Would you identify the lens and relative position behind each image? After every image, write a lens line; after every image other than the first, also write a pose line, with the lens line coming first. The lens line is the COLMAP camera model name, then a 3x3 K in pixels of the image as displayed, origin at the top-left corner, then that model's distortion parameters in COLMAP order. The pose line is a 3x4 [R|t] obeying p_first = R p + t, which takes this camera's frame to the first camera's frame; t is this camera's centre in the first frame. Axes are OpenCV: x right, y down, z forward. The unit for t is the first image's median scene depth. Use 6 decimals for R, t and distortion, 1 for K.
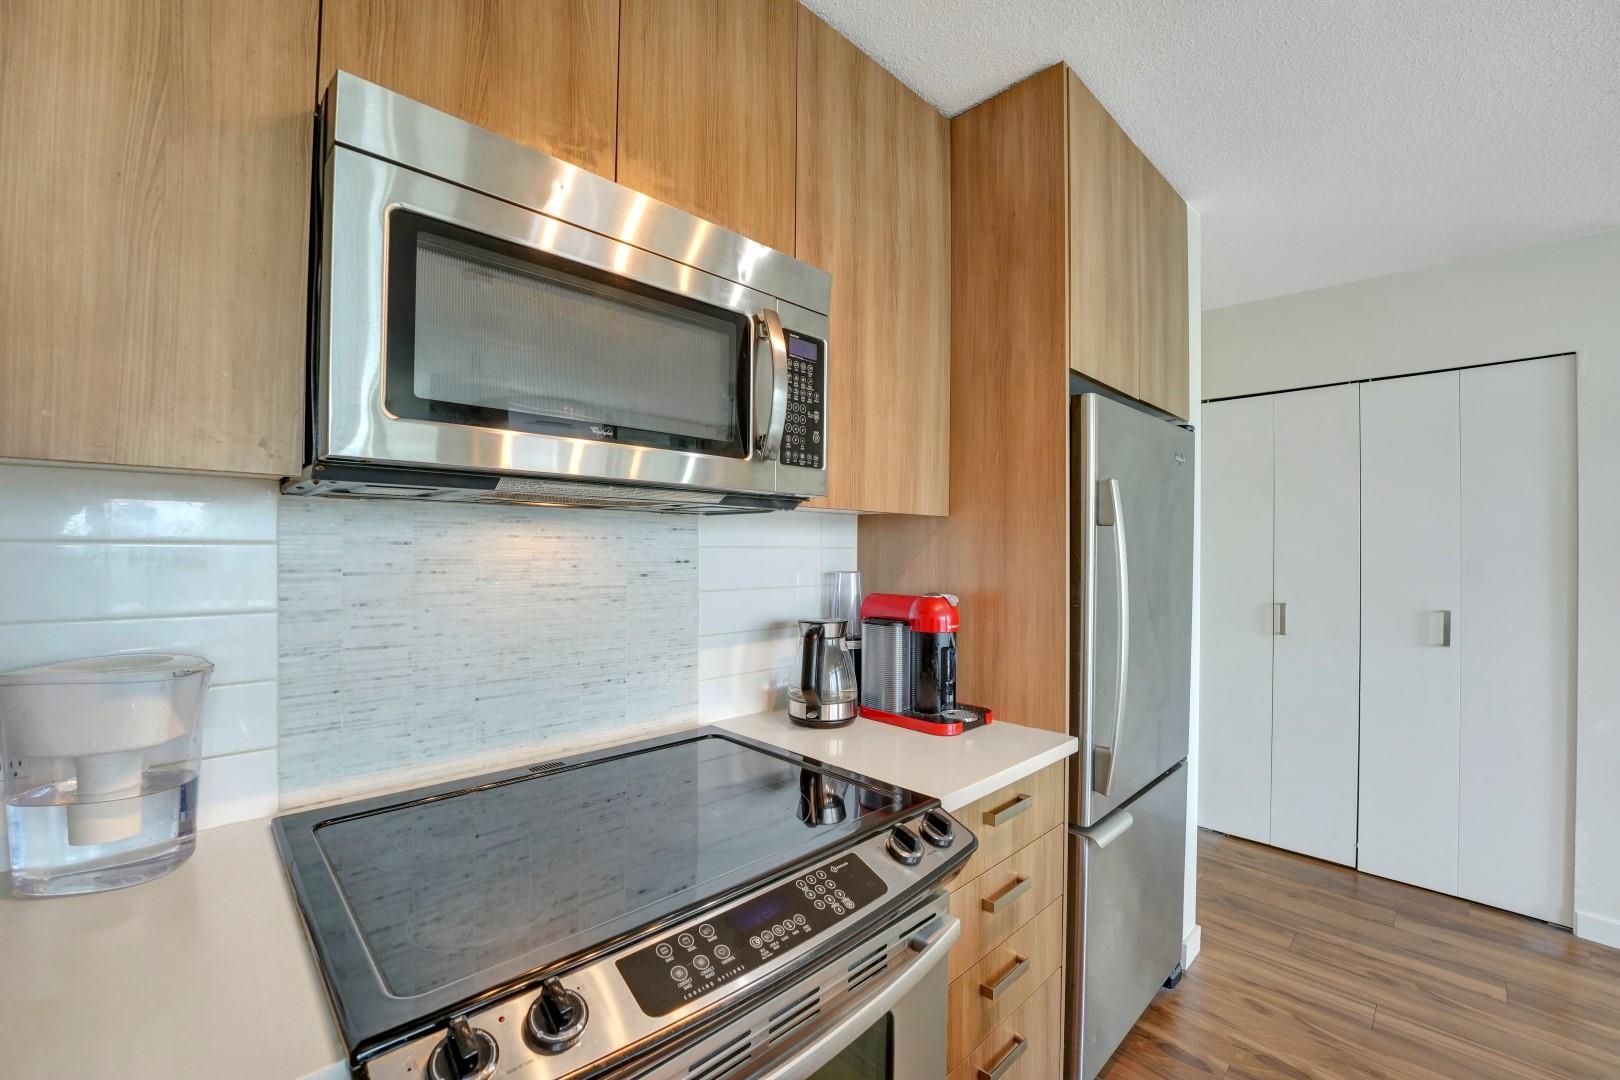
lens RADIAL K [[654.6, 0, 805.7], [0, 654.6, 545.3], [0, 0, 1]] dist [-0.021862, 0.001465]
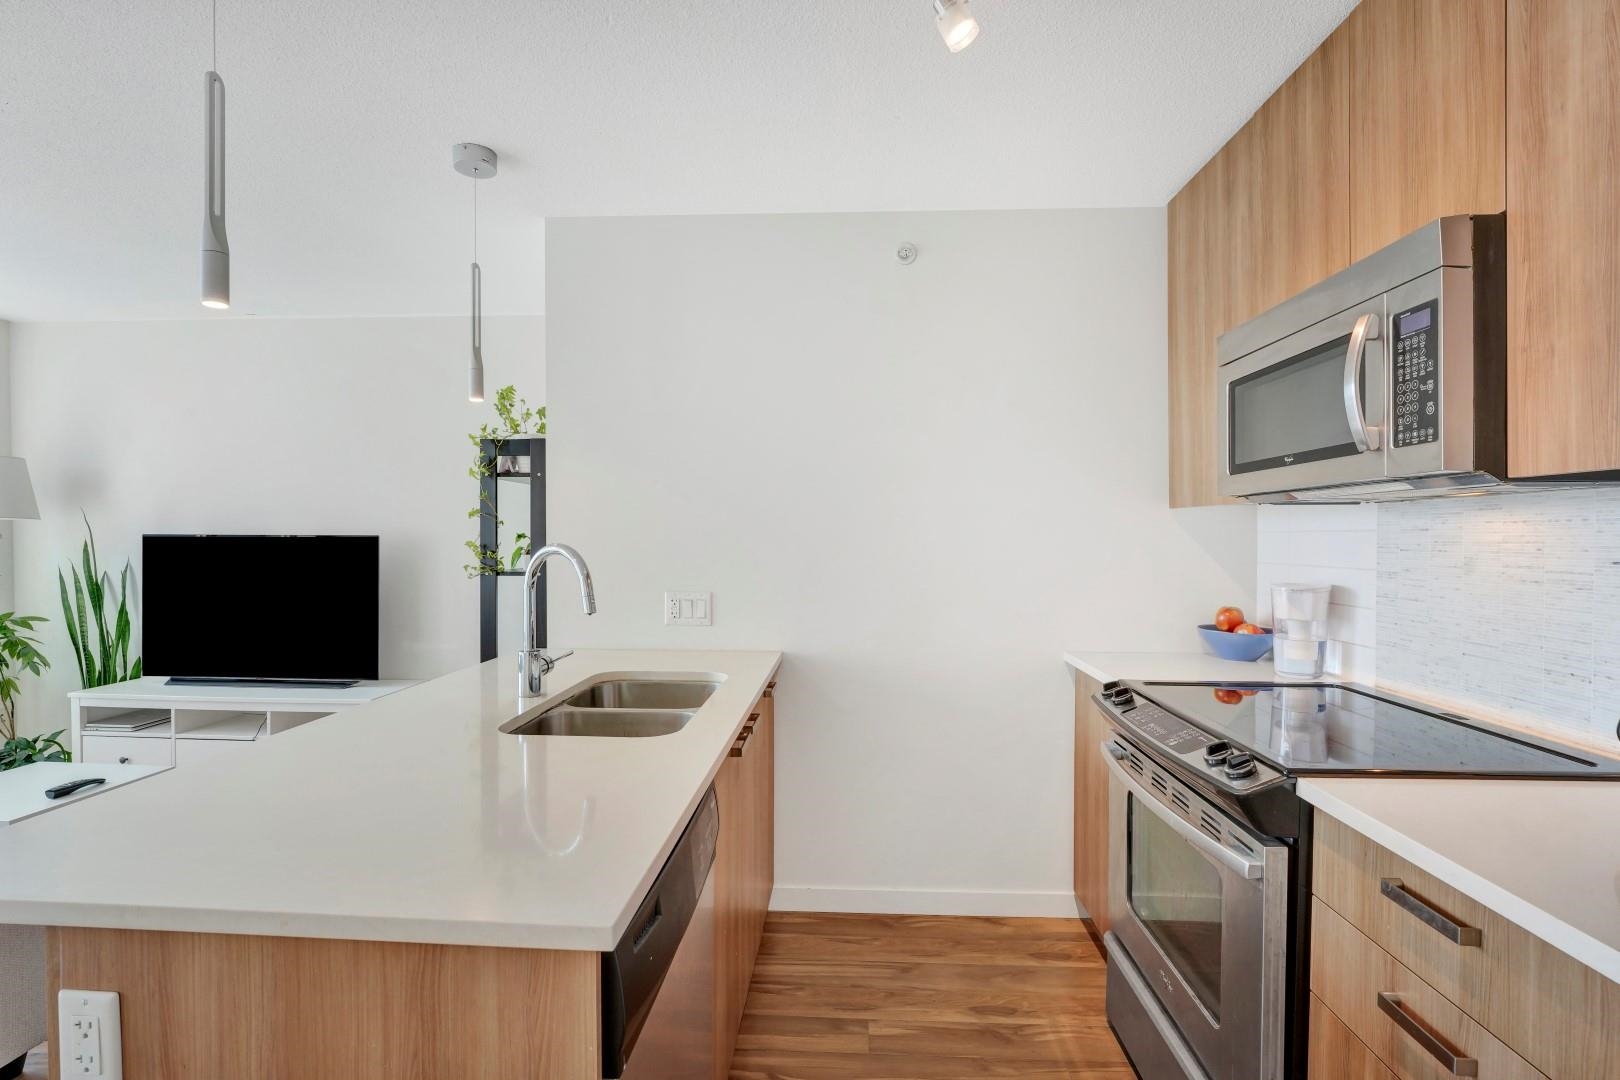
lens RADIAL K [[758.3, 0, 809.5], [0, 758.3, 540.0], [0, 0, 1]] dist [-0.005388, 0.000373]
pose [[-0.727236, -0.000021, -0.686387, 1.218785], [0.003798, 0.999985, -0.004054, 0.017222], [0.686377, -0.005555, -0.727225, 1.041101]]
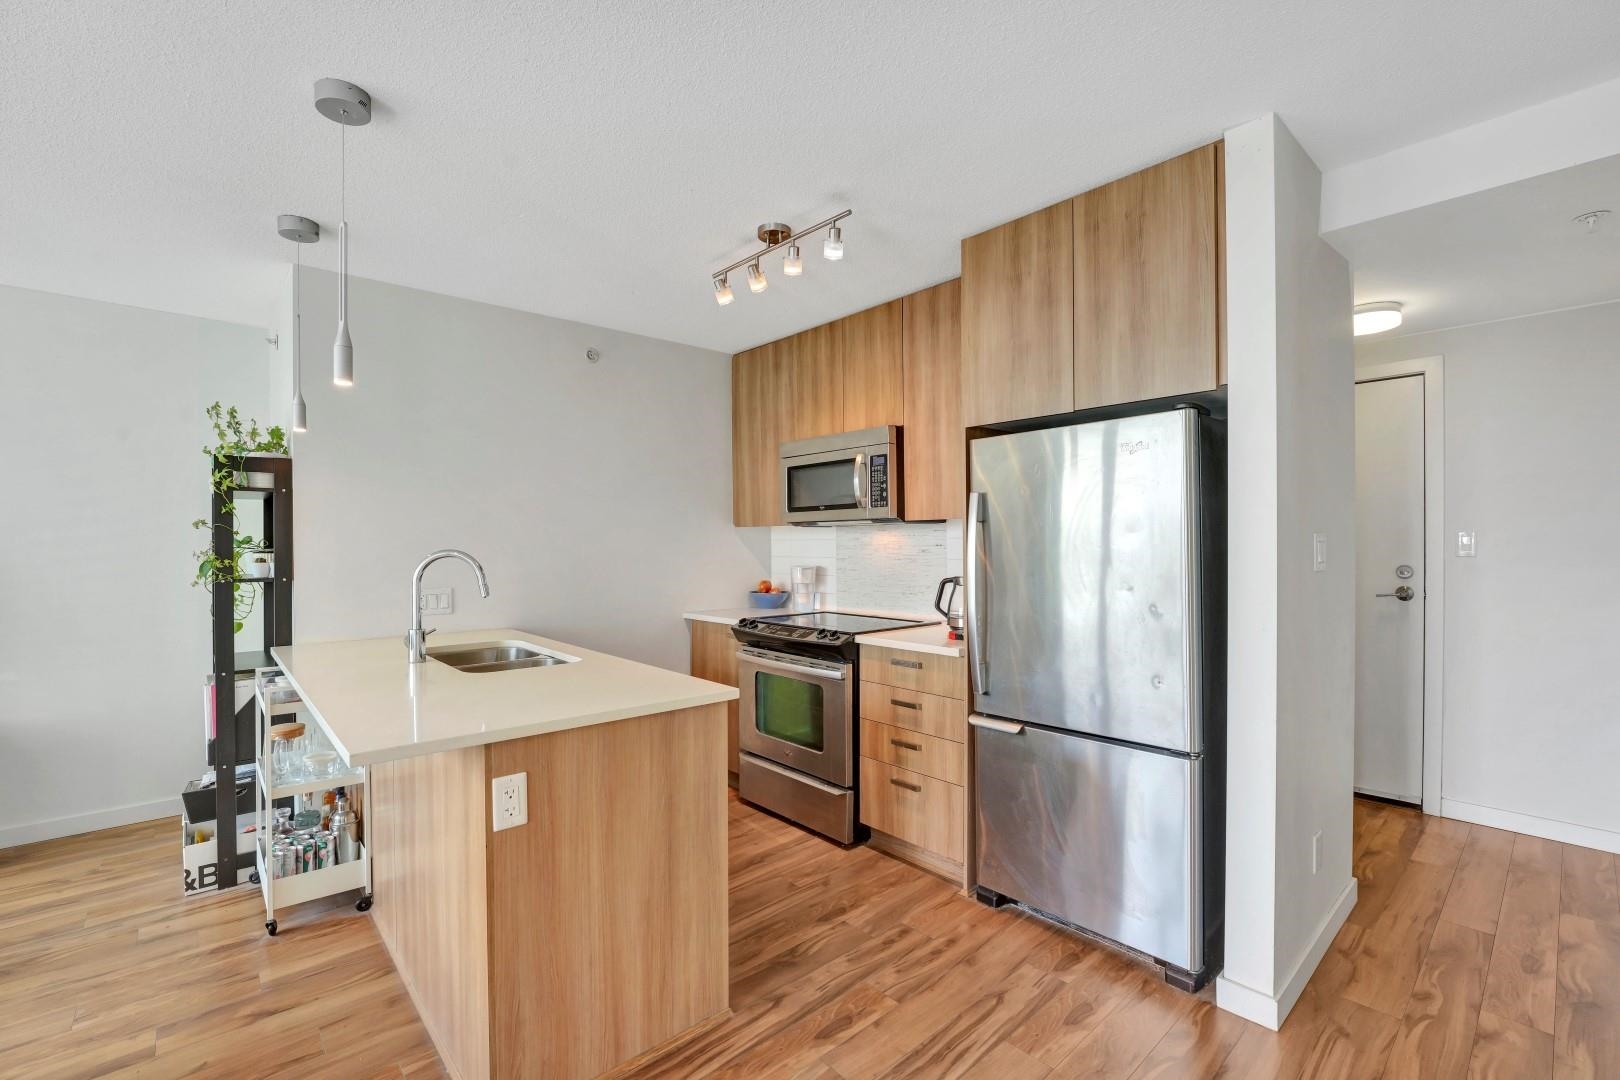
lens RADIAL K [[688.2, 0, 811.1], [0, 688.2, 550.0], [0, 0, 1]] dist [-0.002861, -0.000114]
pose [[-0.029693, 0.008342, -0.999524, 2.320355], [0.015955, 0.999842, 0.007871, 0.017210], [0.999432, -0.015713, -0.029821, 0.708937]]
